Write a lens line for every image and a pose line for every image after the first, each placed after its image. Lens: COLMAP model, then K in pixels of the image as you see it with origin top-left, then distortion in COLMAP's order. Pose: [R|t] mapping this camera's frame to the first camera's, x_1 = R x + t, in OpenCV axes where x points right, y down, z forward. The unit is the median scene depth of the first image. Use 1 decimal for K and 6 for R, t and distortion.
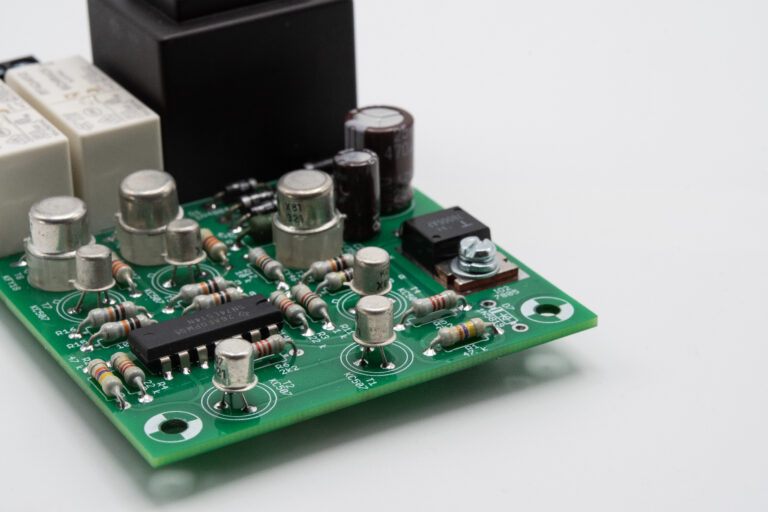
lens RADIAL K [[2039.4, 0, 383.9], [0, 2039.4, 256.8], [0, 0, 1]] dist [-0.002137, 0.000000]
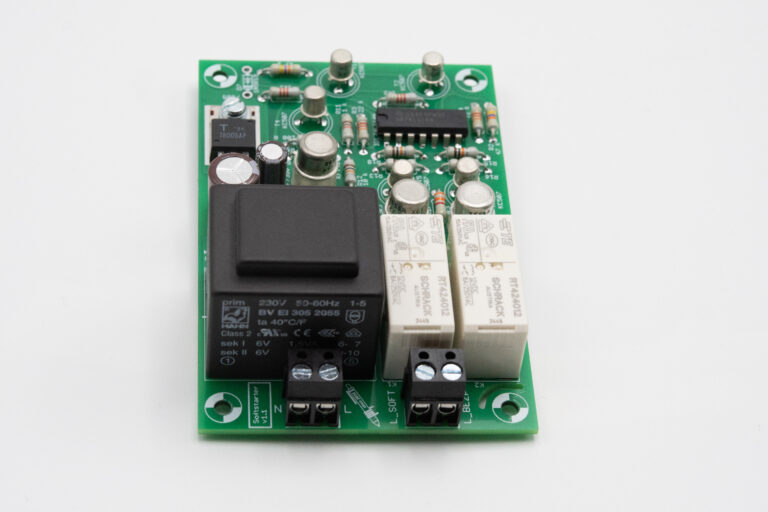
lens RADIAL K [[2039.4, 0, 383.5], [0, 2039.4, 255.9], [0, 0, 1]] dist [-0.002137, 0.000000]
pose [[-0.884905, -0.391500, 0.252333, -0.489596], [0.151450, 0.270461, 0.950744, -1.426021], [-0.440462, 0.879533, -0.180039, 1.326330]]
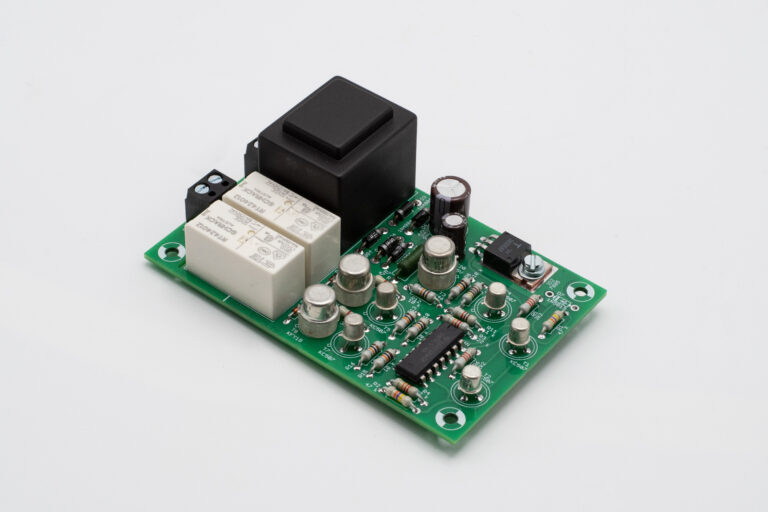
lens RADIAL K [[1810.5, 0, 383.6], [0, 1810.5, 255.4], [0, 0, 1]] dist [-0.143944, 0.000000]
pose [[0.932855, -0.219623, 0.285565, -0.546844], [0.131864, 0.945834, 0.296665, -0.513189], [-0.335252, -0.239090, 0.911286, -0.446042]]
